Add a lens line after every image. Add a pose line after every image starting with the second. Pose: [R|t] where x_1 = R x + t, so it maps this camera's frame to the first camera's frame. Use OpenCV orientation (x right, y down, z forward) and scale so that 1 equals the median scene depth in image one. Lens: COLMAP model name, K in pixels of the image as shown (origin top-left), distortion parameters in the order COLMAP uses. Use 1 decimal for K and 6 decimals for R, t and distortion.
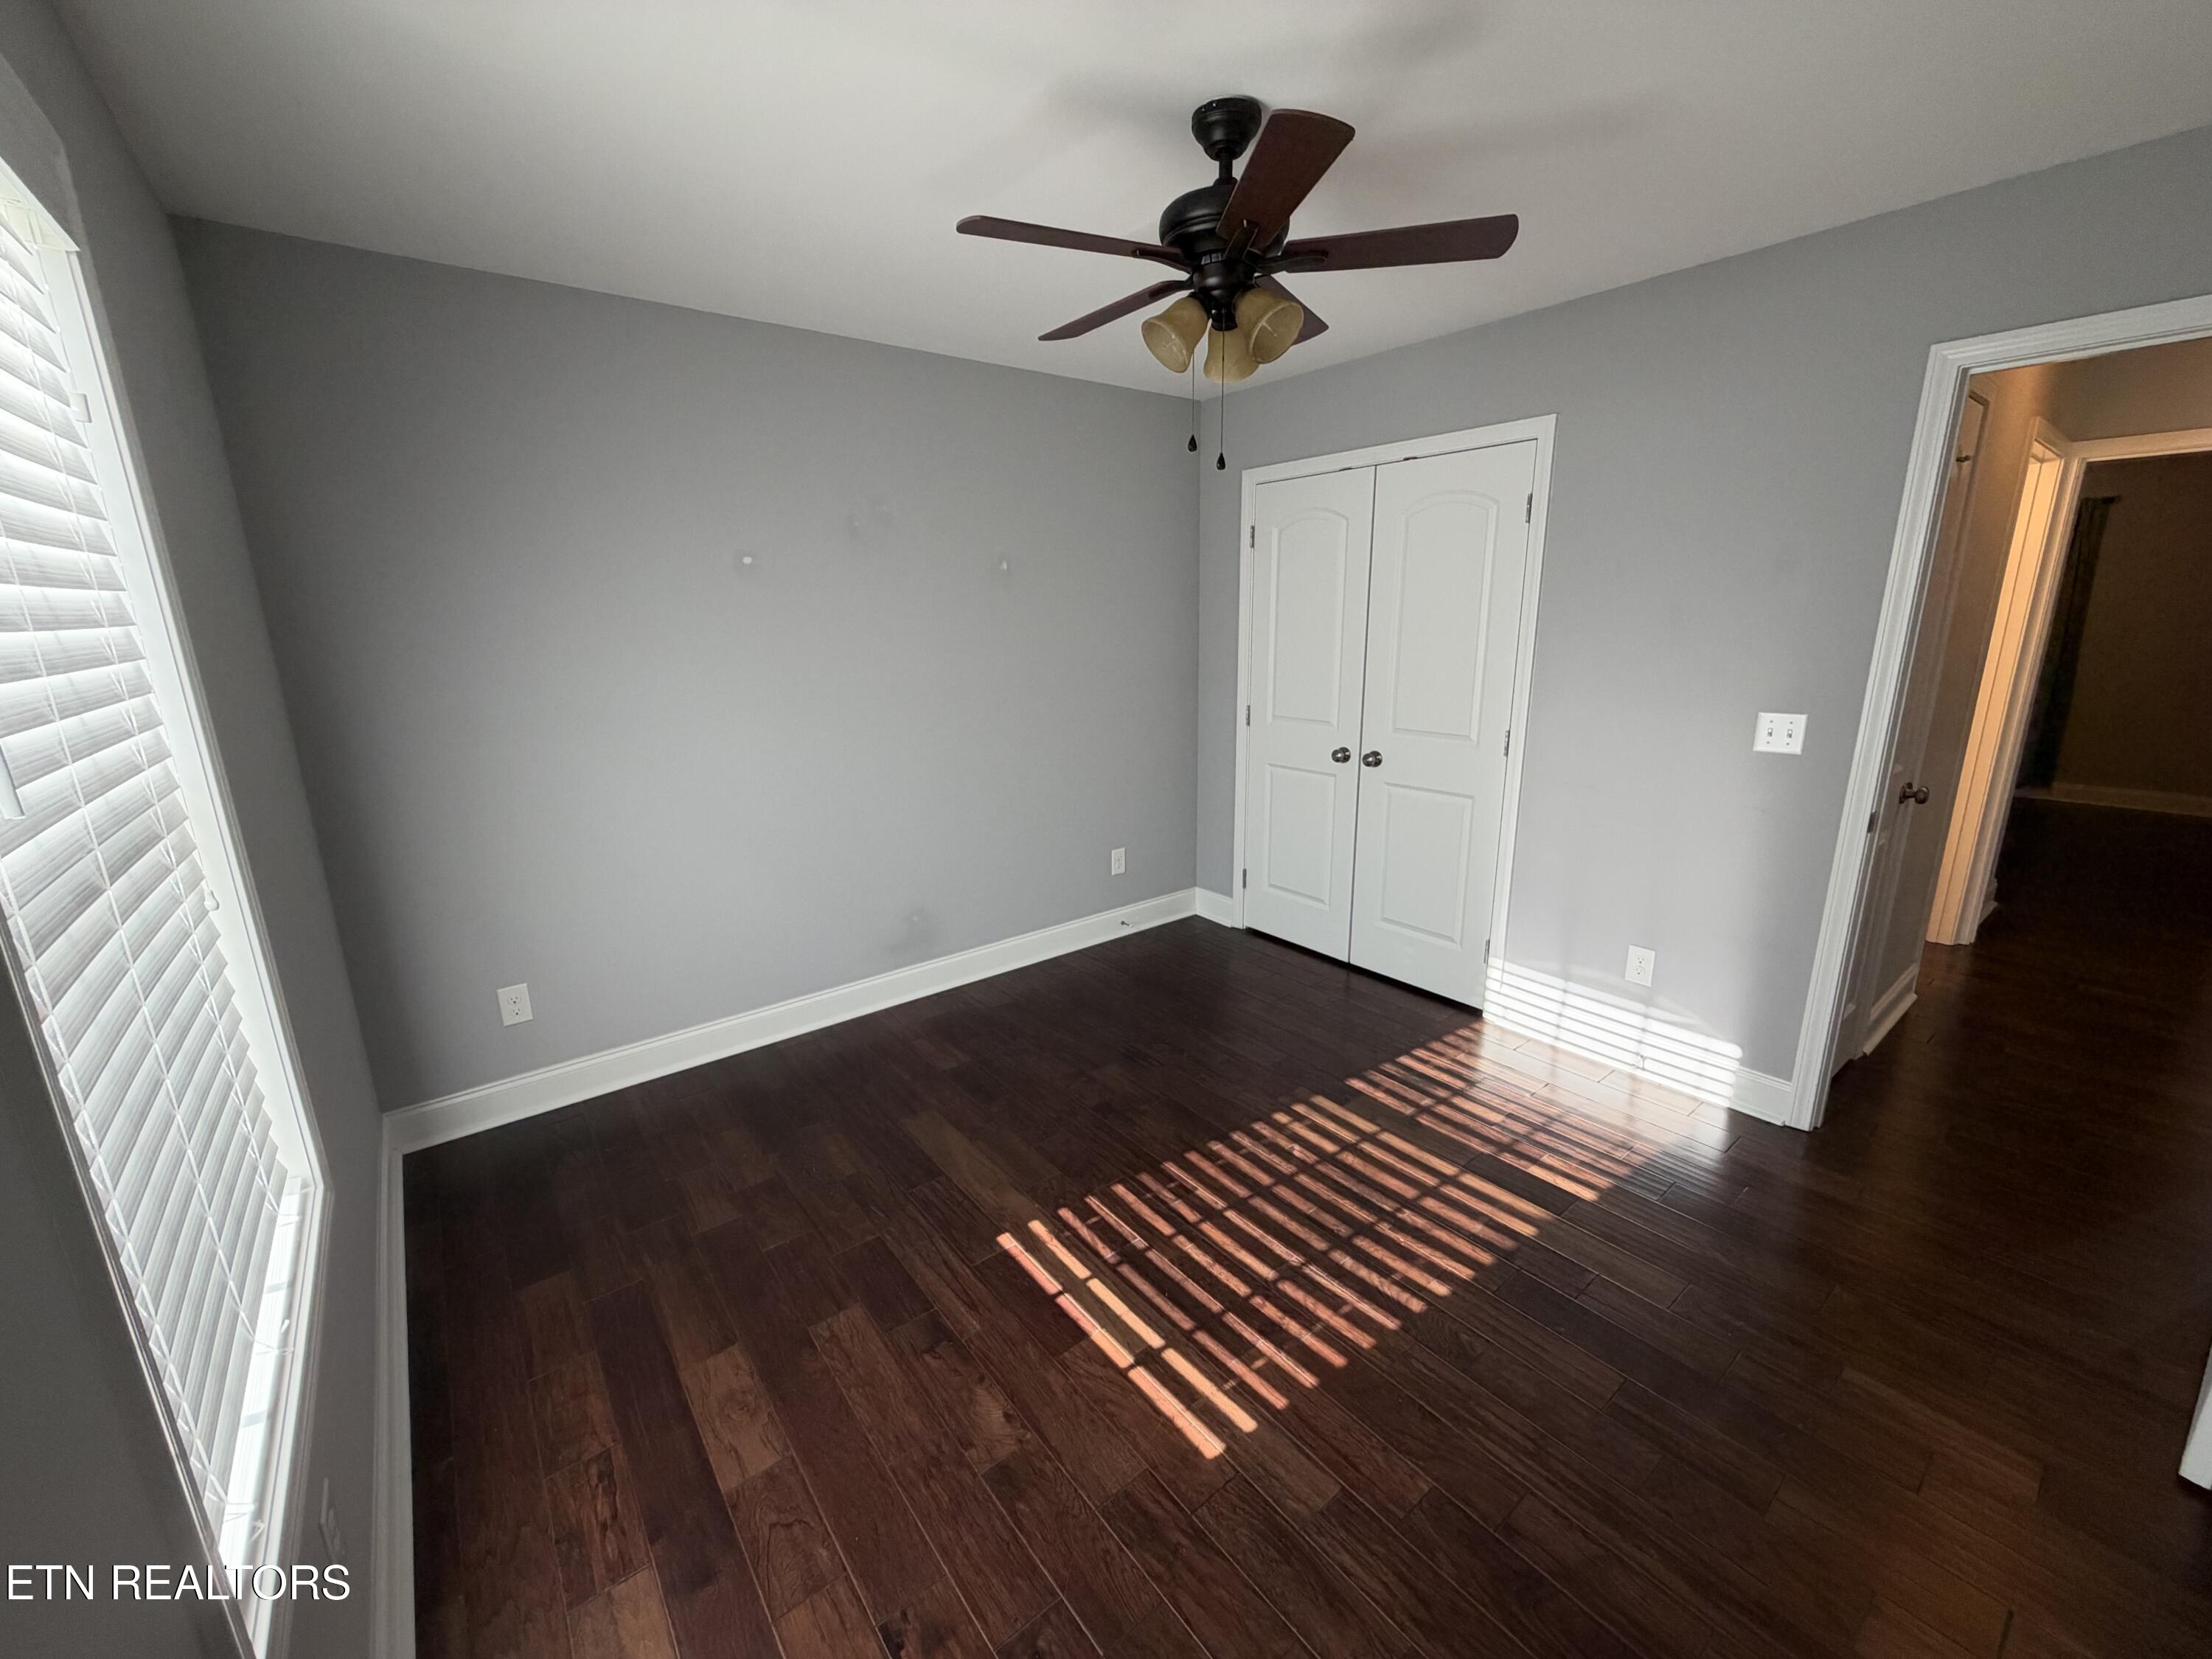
lens RADIAL K [[880.7, 0, 1098.3], [0, 880.7, 821.4], [0, 0, 1]] dist [-0.000719, 0.000248]
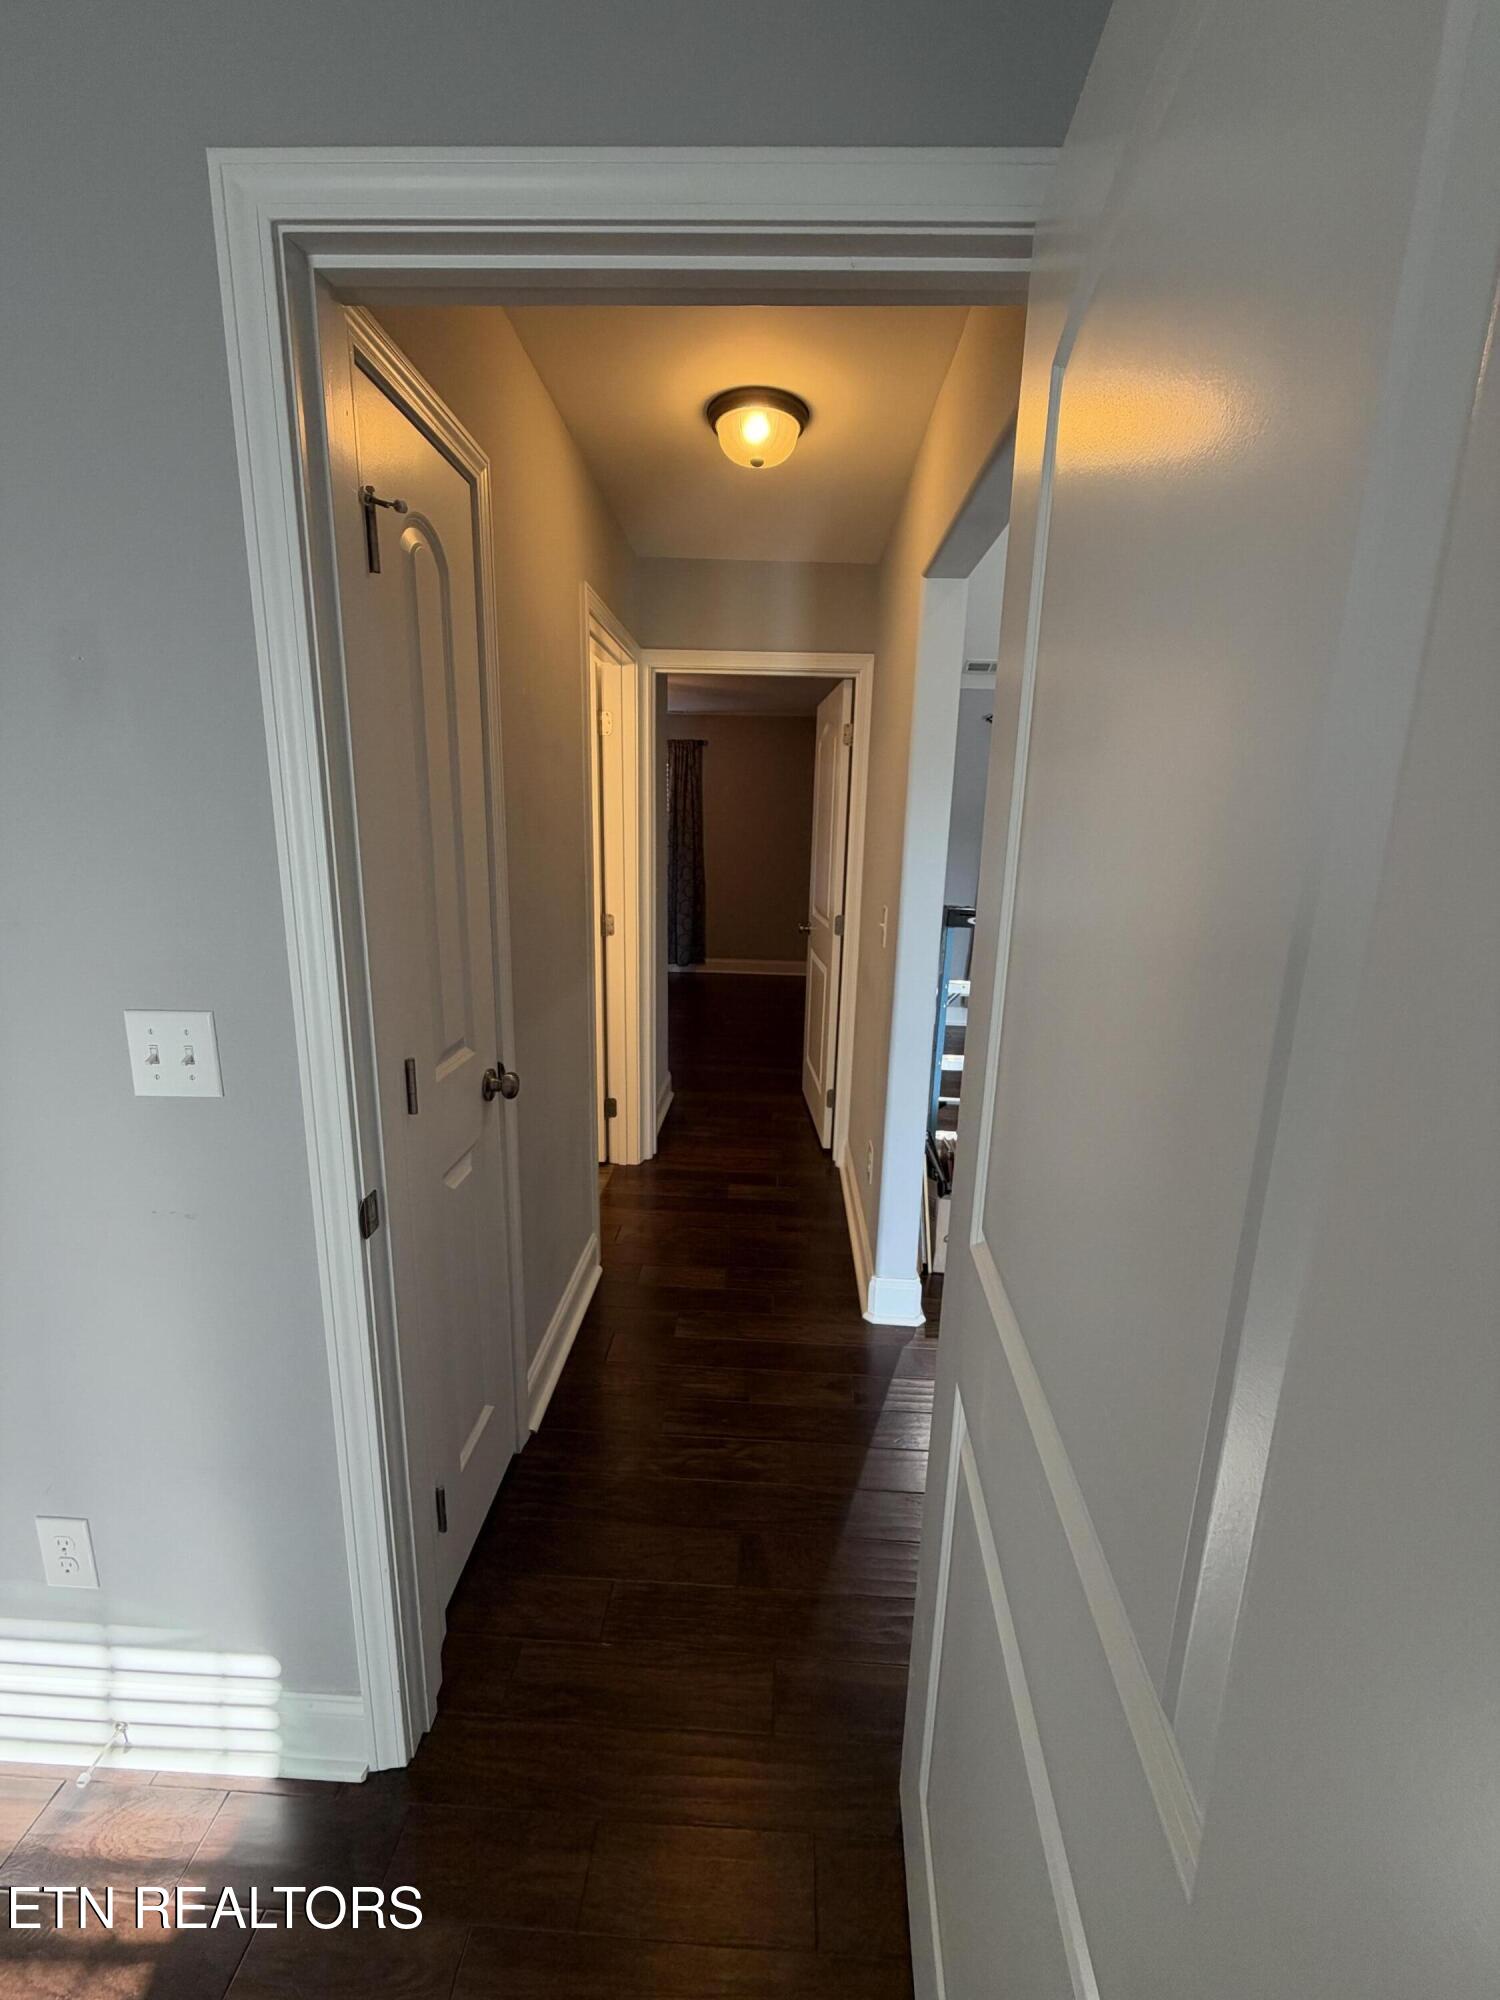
lens RADIAL K [[796.3, 0, 752.3], [0, 796.3, 999.9], [0, 0, 1]] dist [-0.000719, 0.000248]
pose [[0.645864, -0.135292, 0.751370, 0.587034], [0.145466, 0.987951, 0.052851, -0.094383], [-0.749467, 0.075164, 0.657762, 0.445475]]
